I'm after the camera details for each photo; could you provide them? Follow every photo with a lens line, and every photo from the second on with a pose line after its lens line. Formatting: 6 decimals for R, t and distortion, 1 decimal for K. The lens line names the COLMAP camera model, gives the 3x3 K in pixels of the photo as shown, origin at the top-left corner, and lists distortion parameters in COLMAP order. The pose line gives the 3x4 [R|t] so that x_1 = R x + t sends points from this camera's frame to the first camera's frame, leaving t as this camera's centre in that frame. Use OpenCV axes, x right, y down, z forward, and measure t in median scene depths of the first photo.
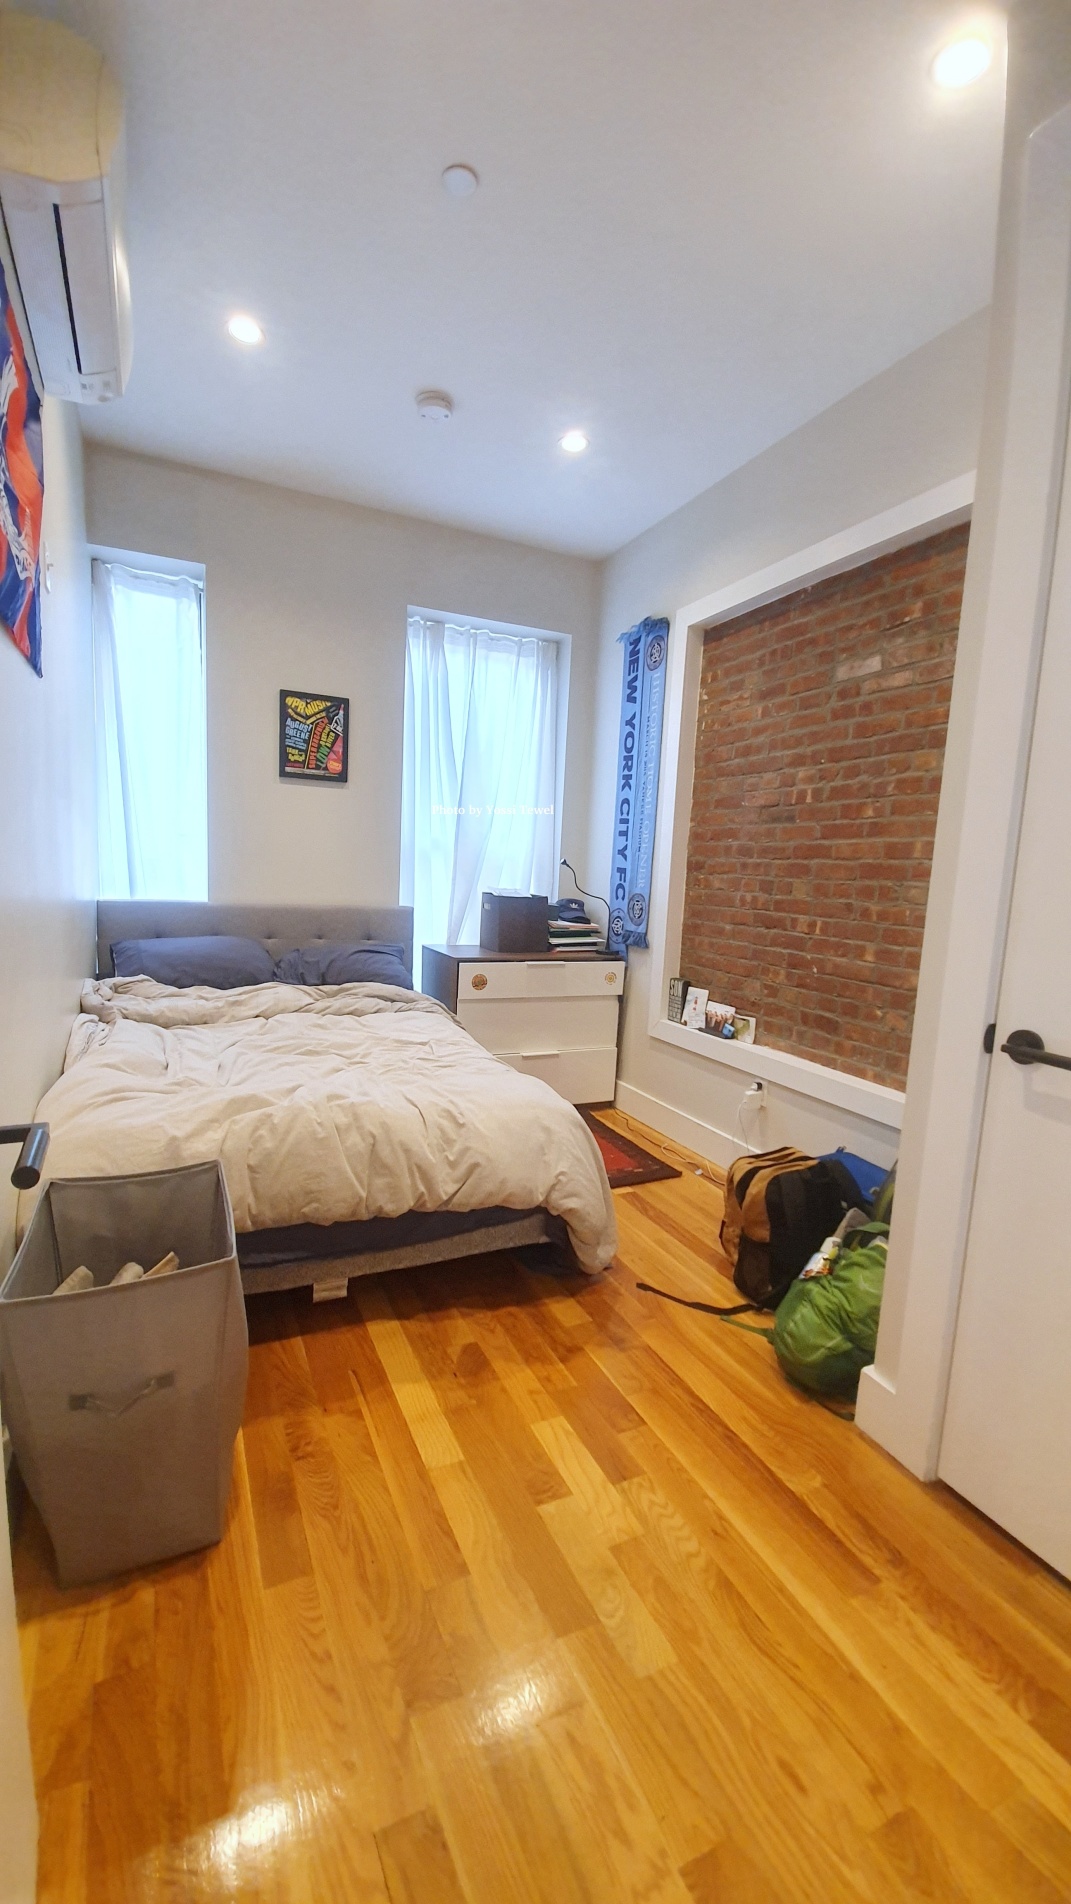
lens RADIAL K [[779.2, 0, 493.1], [0, 779.2, 962.3], [0, 0, 1]] dist [-0.001349, -0.009214]
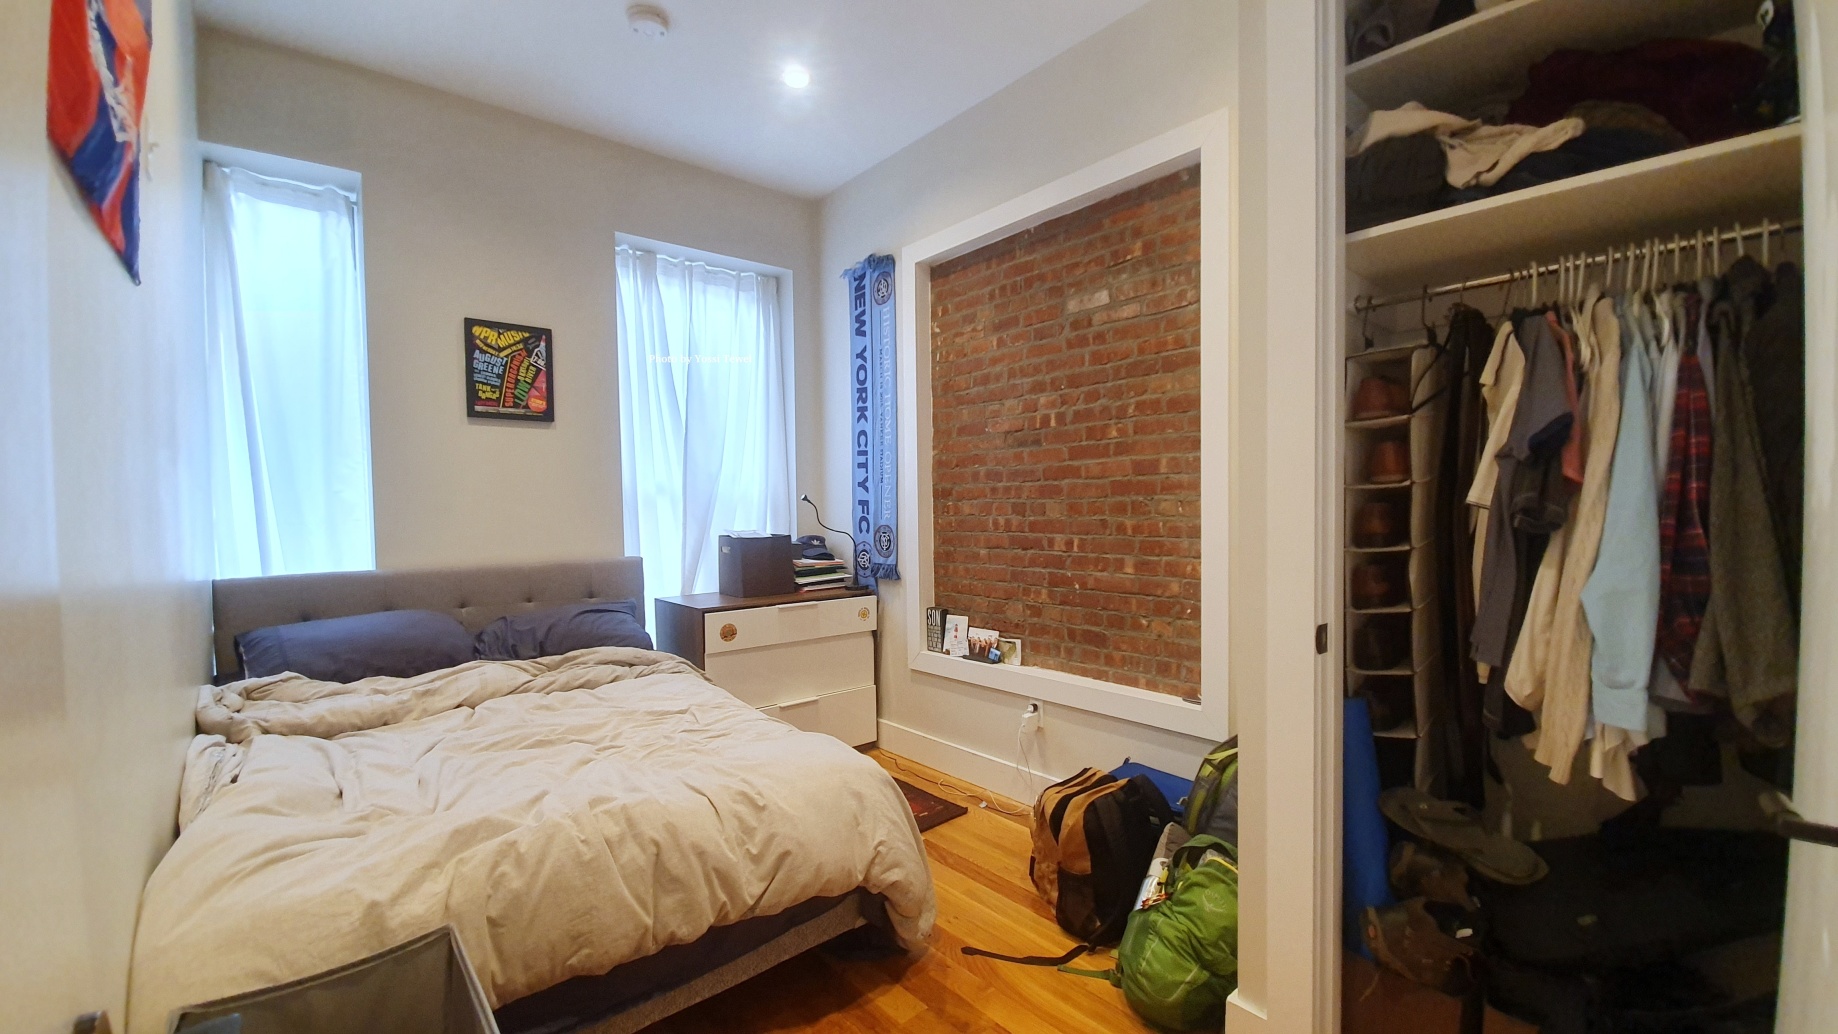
lens RADIAL K [[752.2, 0, 922.3], [0, 752.2, 524.6], [0, 0, 1]] dist [-0.001349, -0.009214]
pose [[0.950268, -0.065944, 0.304370, -0.075753], [0.094190, 0.992411, -0.079055, -0.011322], [-0.296847, 0.103792, 0.949268, 0.106053]]
